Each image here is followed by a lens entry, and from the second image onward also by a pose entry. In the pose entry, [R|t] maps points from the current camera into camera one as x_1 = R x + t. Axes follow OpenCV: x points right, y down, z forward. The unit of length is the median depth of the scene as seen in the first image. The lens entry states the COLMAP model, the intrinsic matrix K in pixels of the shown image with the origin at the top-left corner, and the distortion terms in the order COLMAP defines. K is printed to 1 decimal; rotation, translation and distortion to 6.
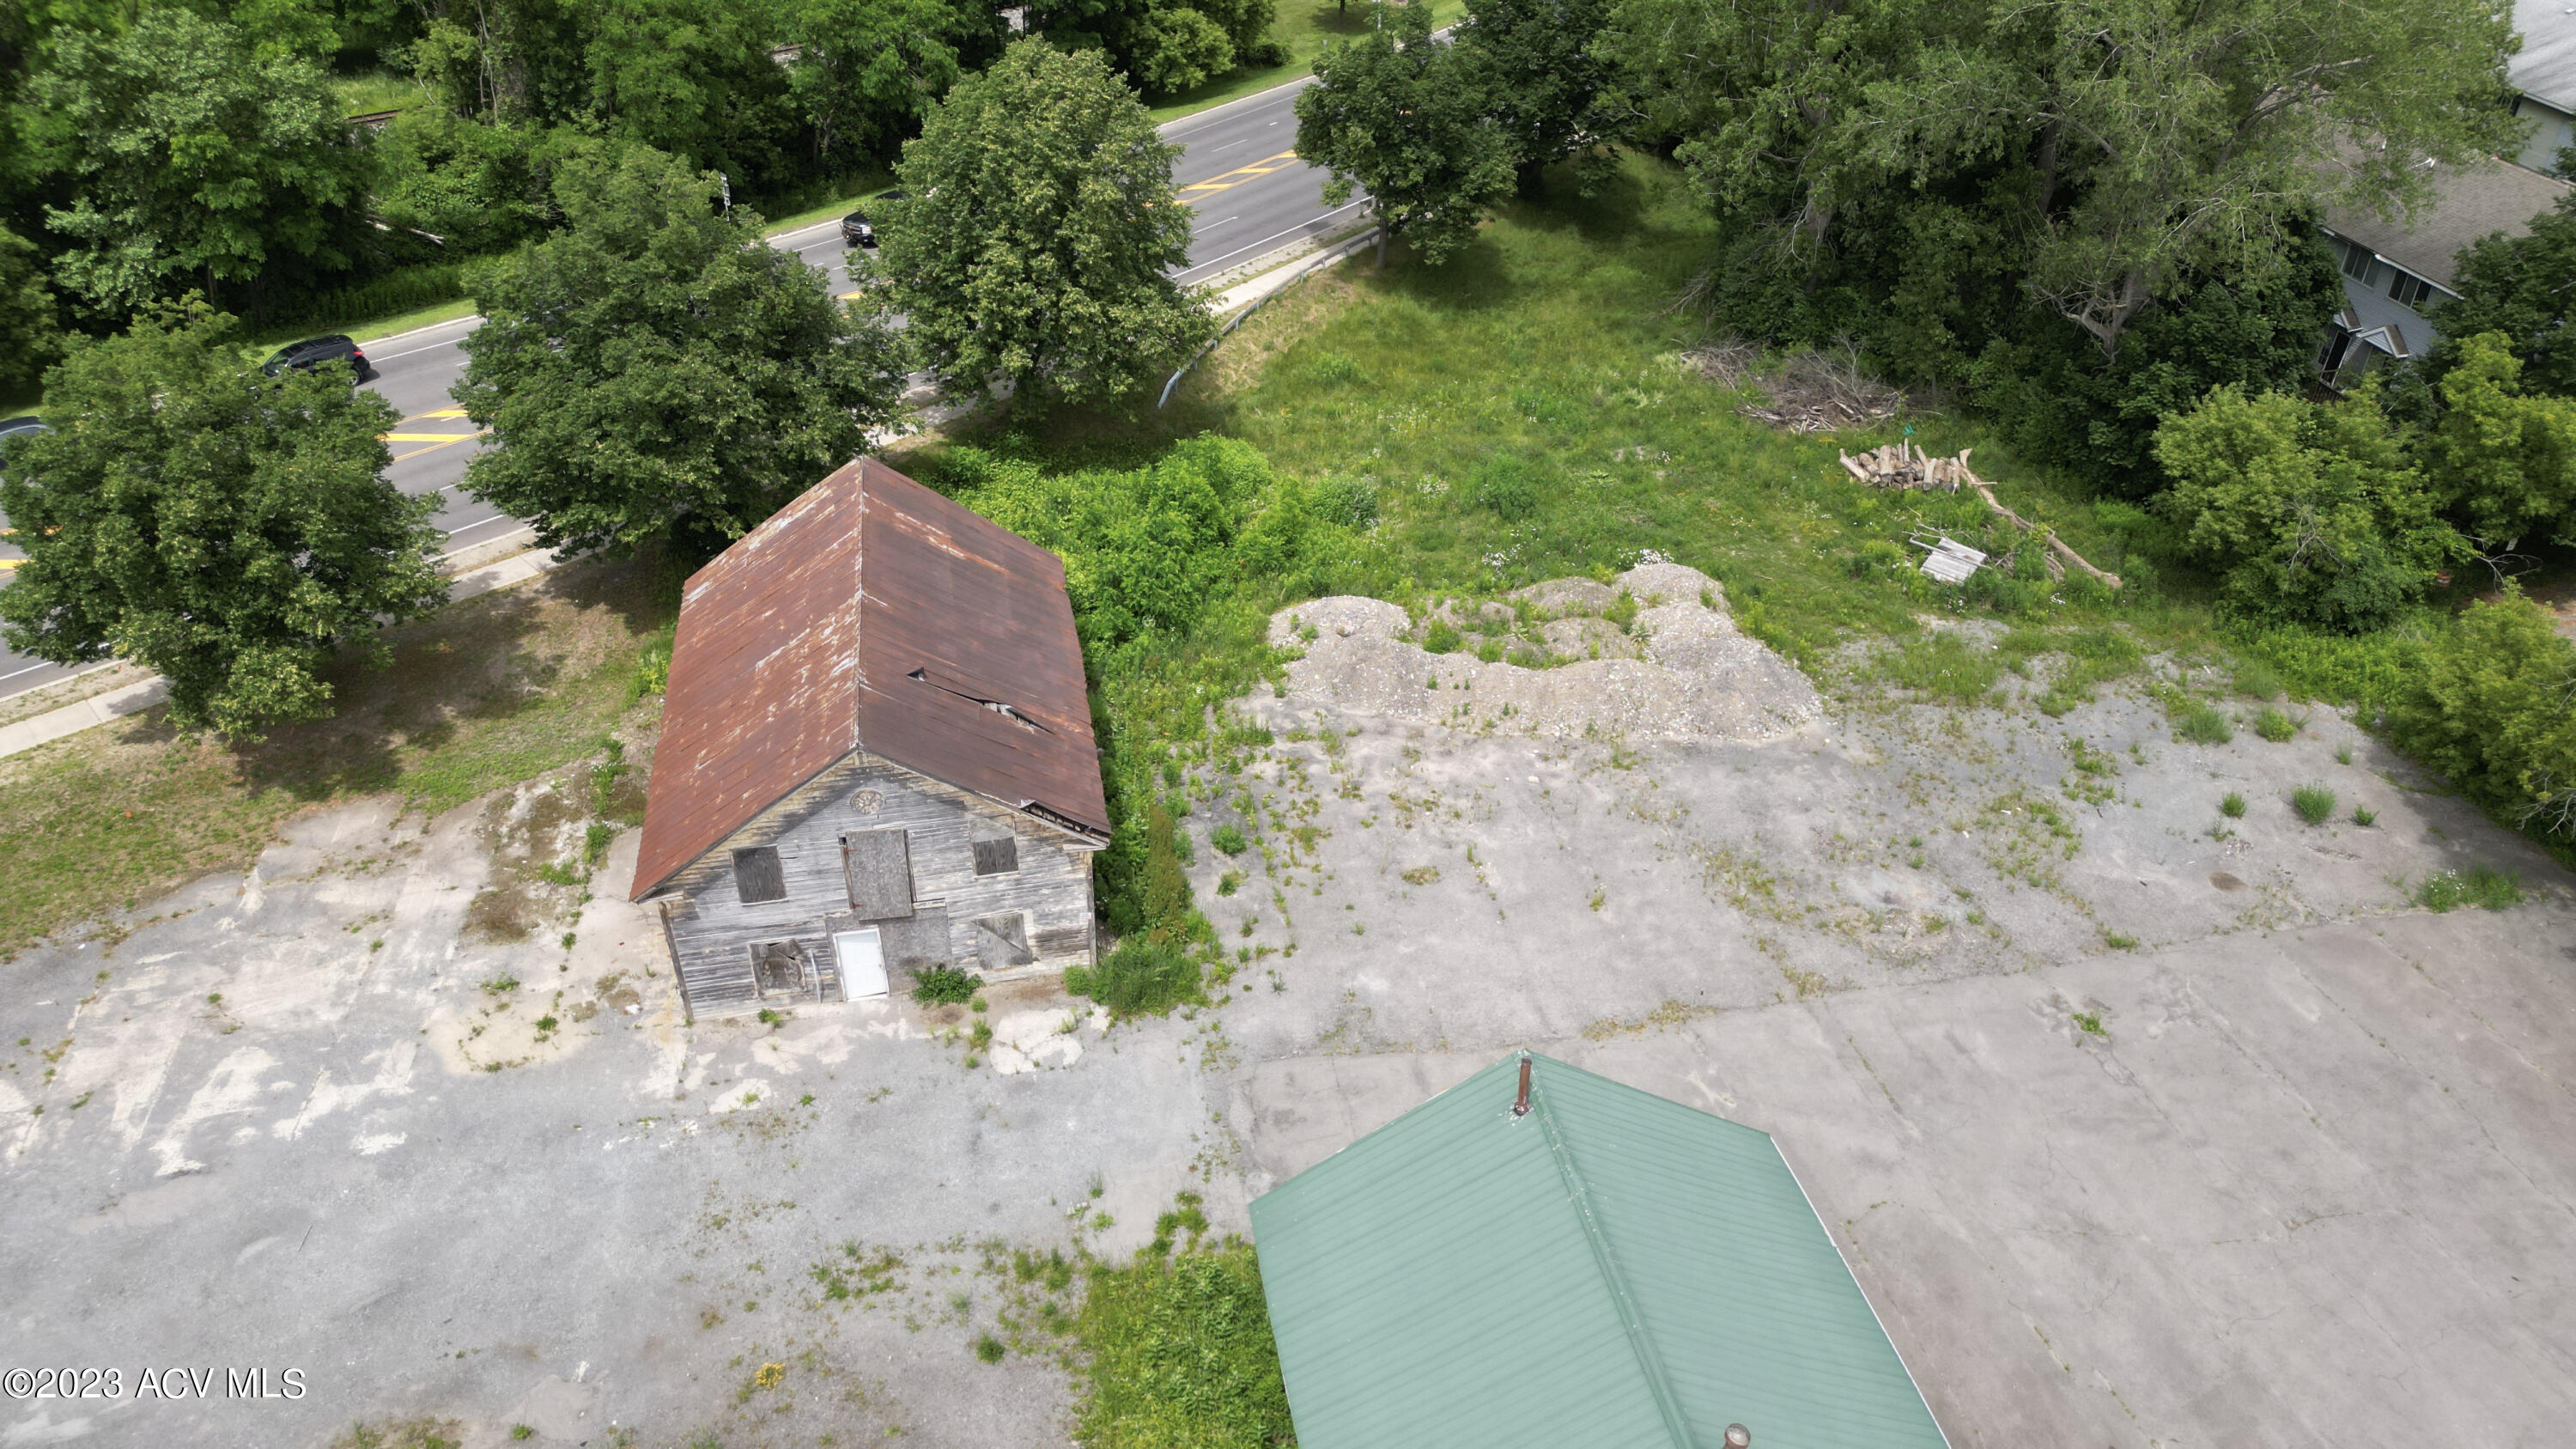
lens RADIAL K [[1816.2, 0, 1290.4], [0, 1816.2, 717.7], [0, 0, 1]] dist [0.071758, -0.072432]
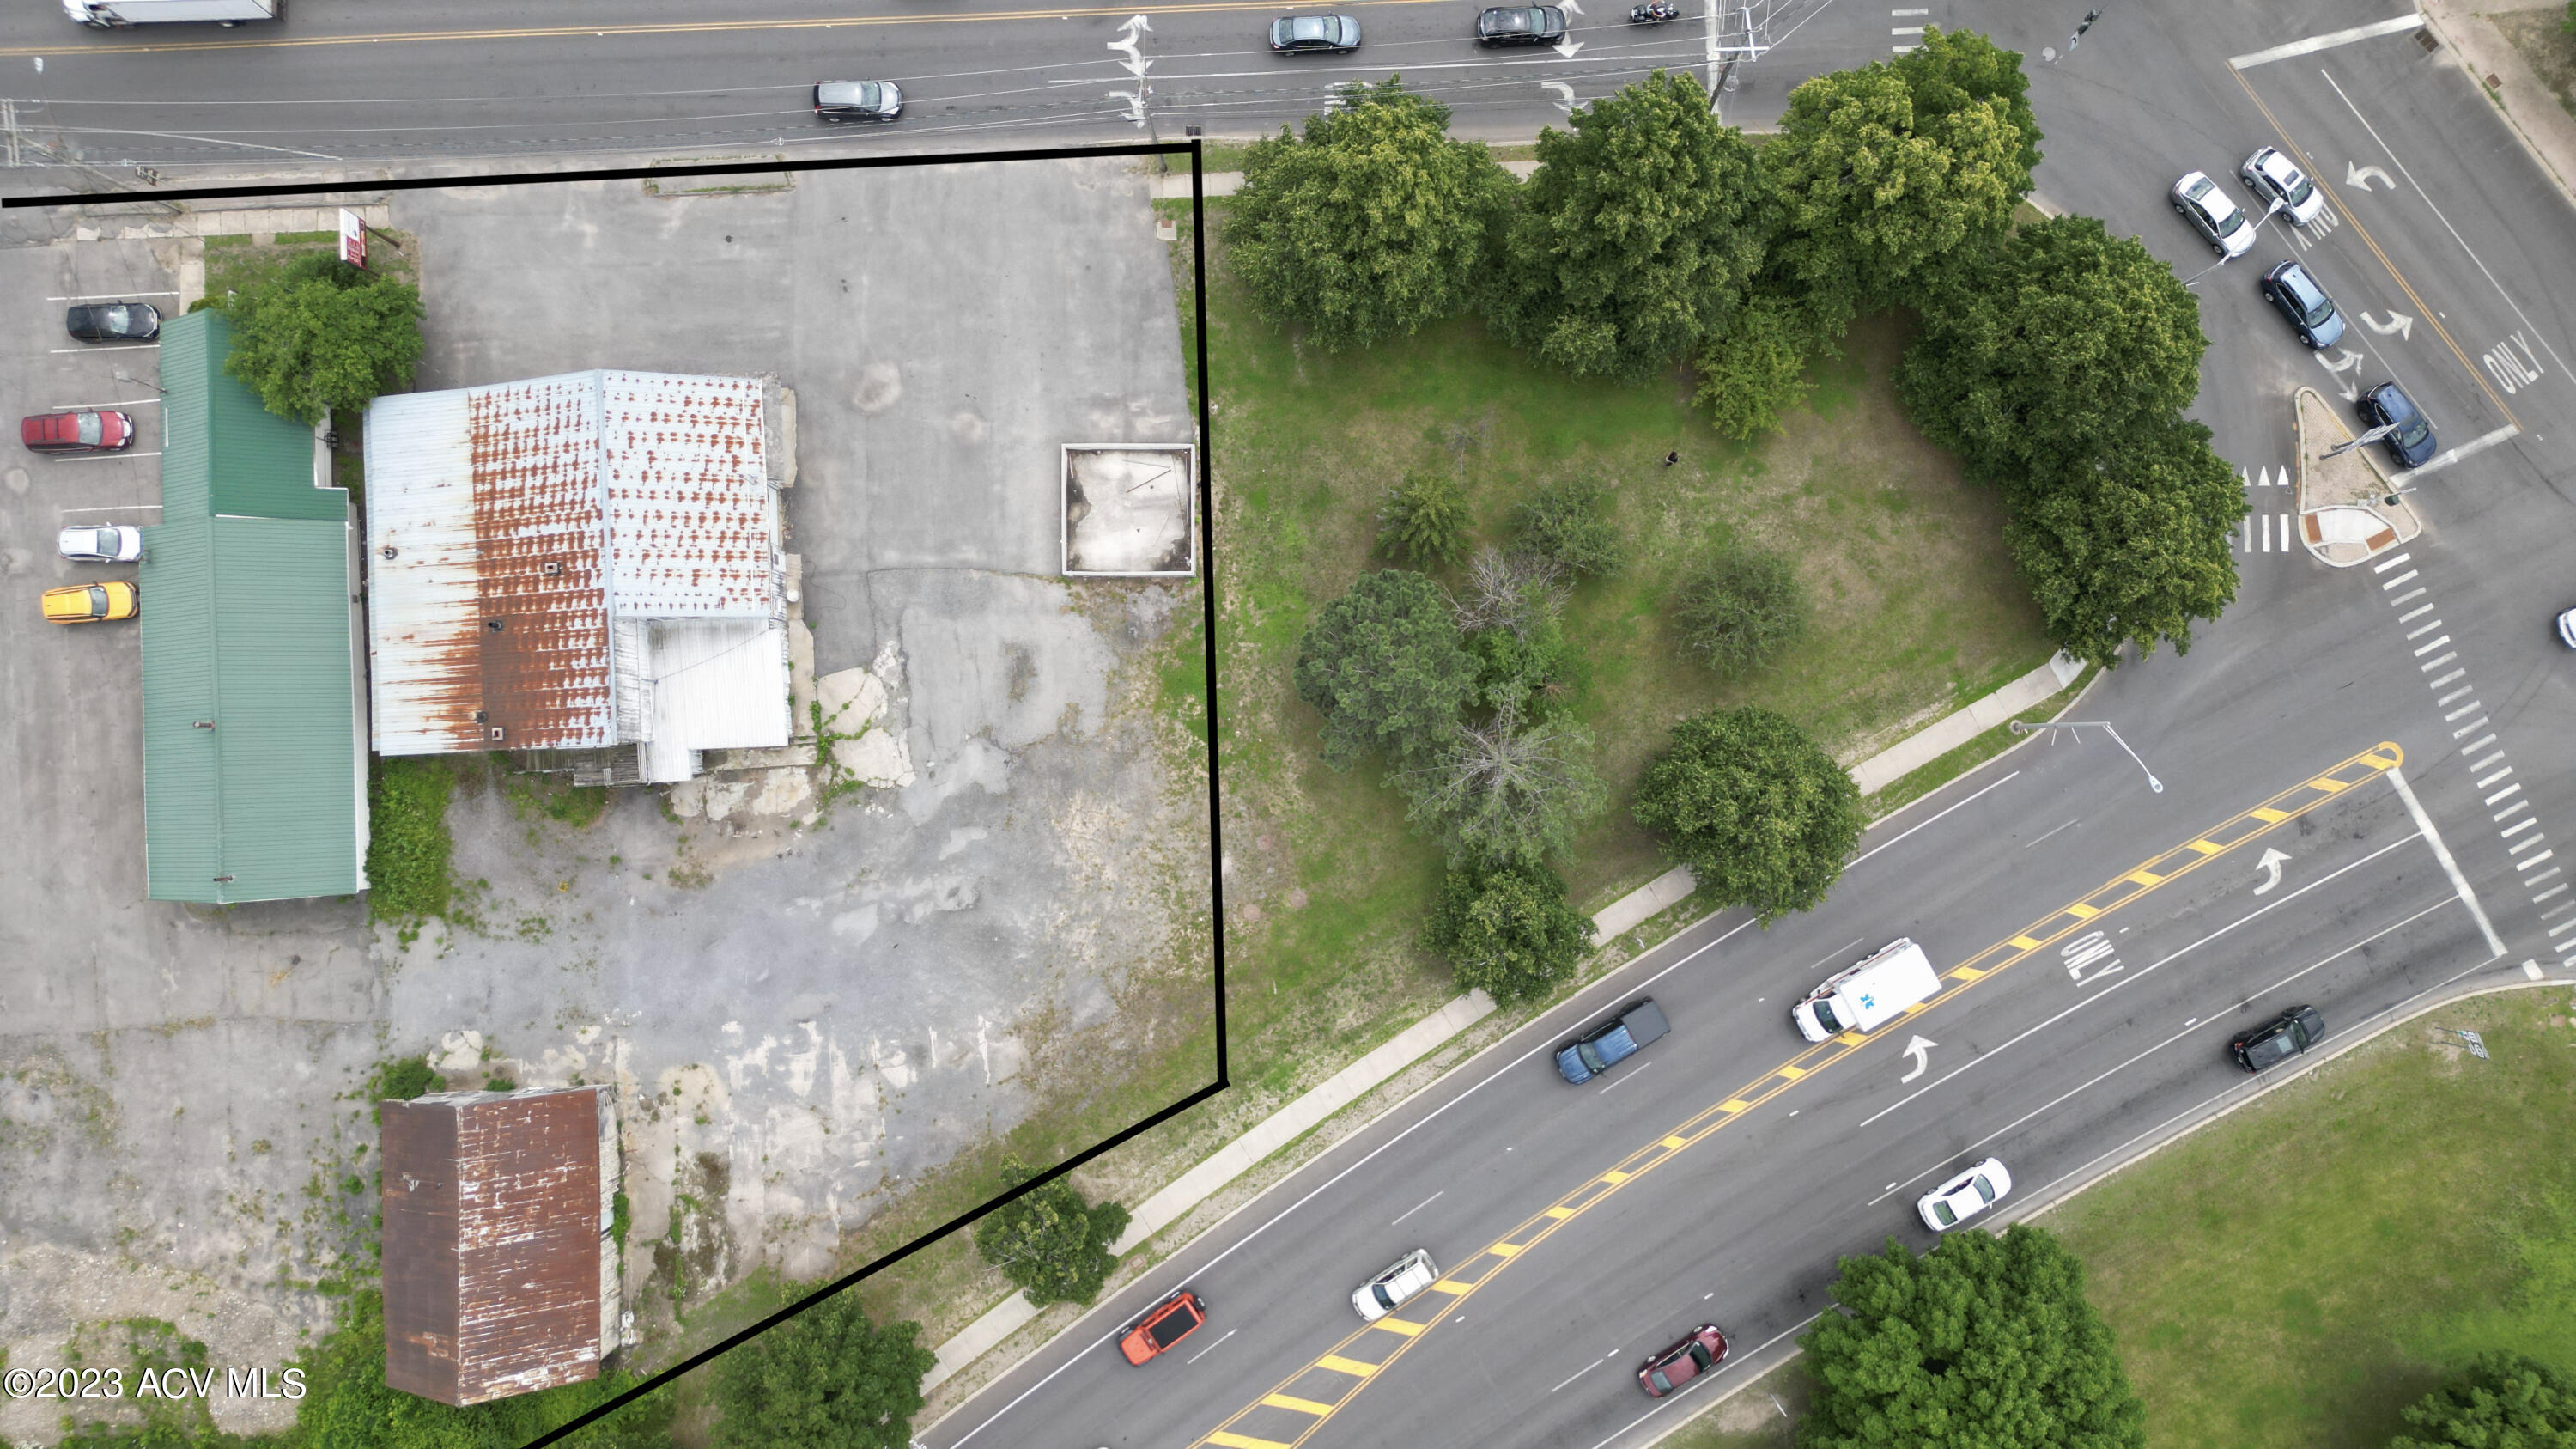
lens RADIAL K [[1816.2, 0, 1295.6], [0, 1816.2, 730.4], [0, 0, 1]] dist [0.071758, -0.072432]
pose [[-0.988481, -0.151160, -0.007468, -1.069183], [0.073783, -0.524395, 0.848272, -1.448910], [-0.132141, 0.837950, 0.529508, -0.659422]]
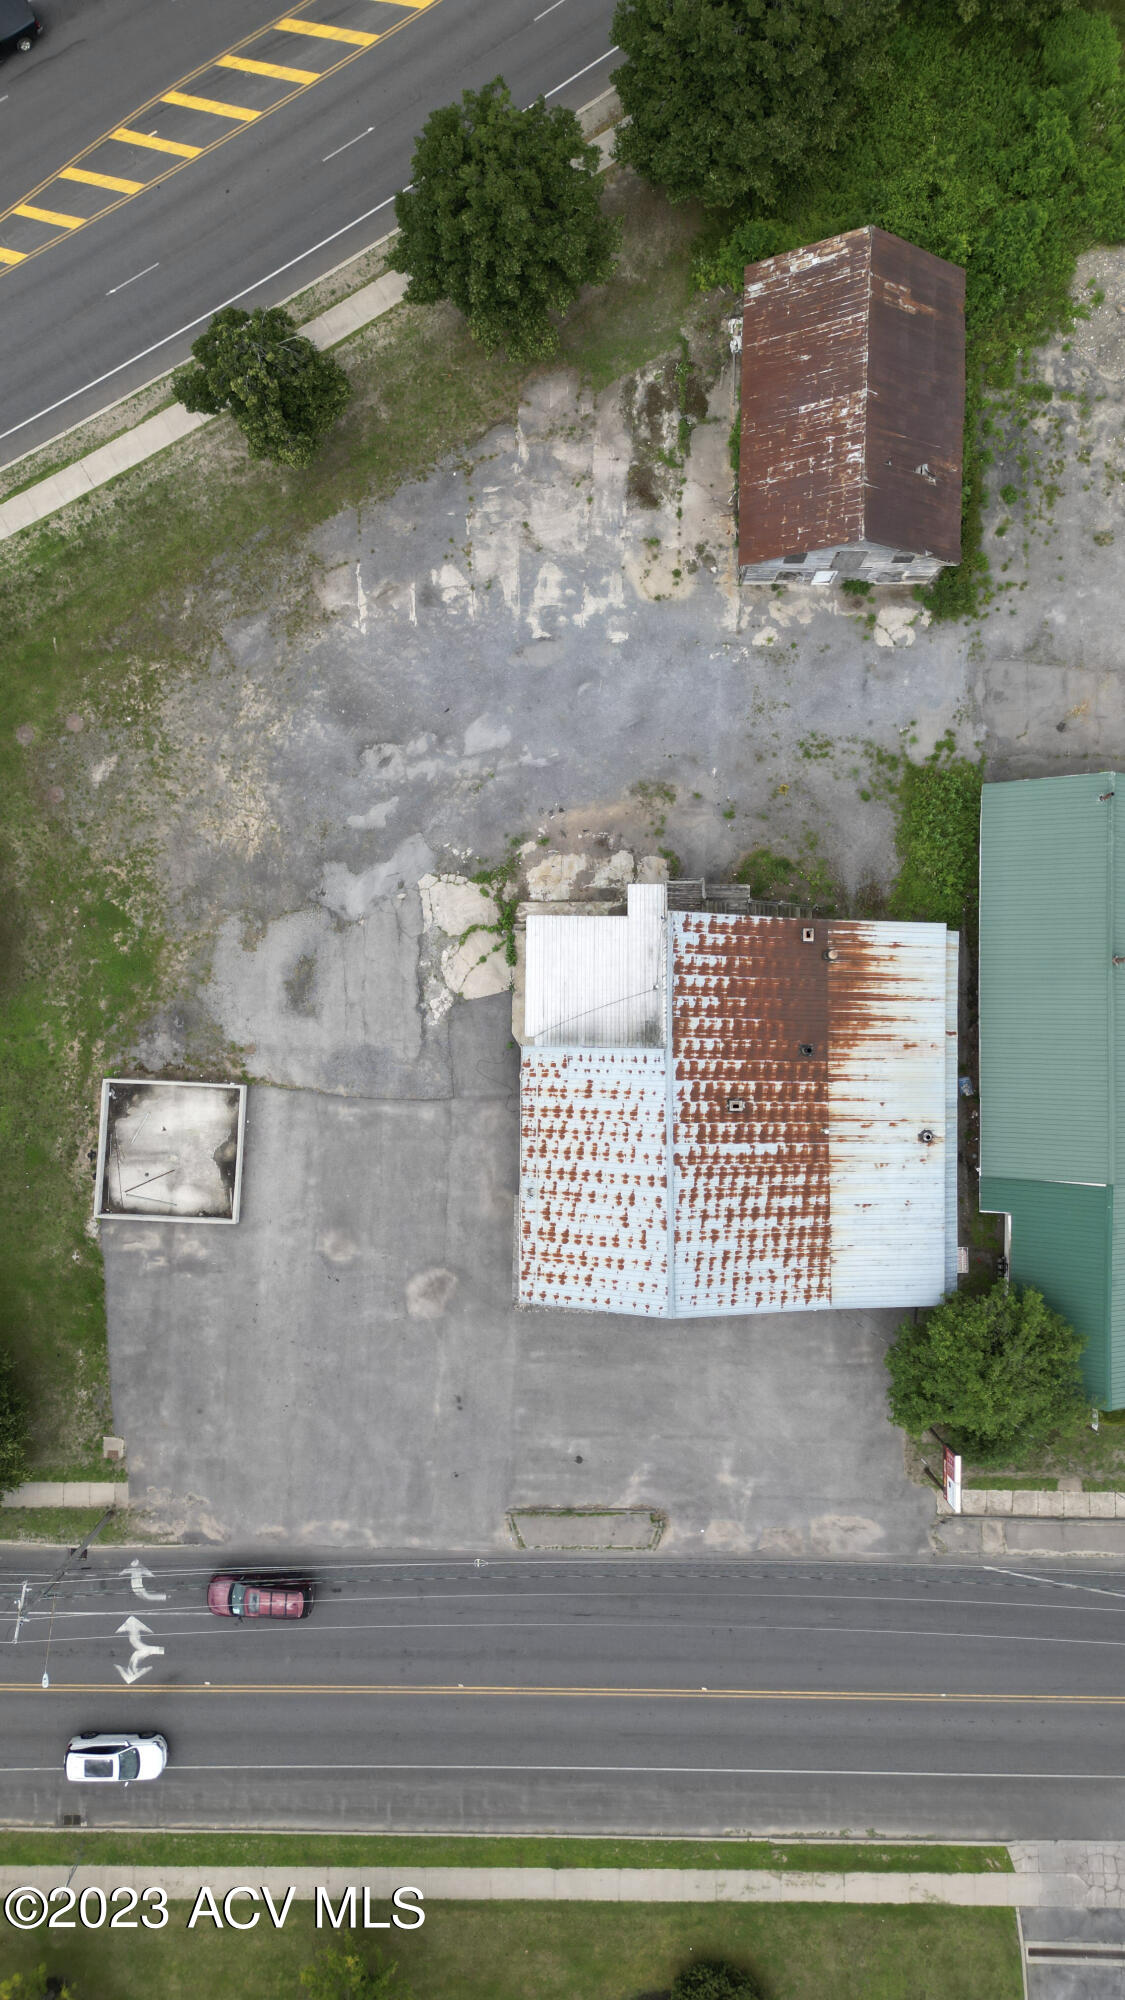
lens RADIAL K [[1409.9, 0, 564.3], [0, 1409.9, 1007.2], [0, 0, 1]] dist [0.071758, -0.072432]
pose [[0.979232, 0.201564, -0.021832, -0.394960], [-0.096784, 0.559364, 0.823253, -0.920866], [0.178150, -0.804042, 0.567255, -0.395934]]
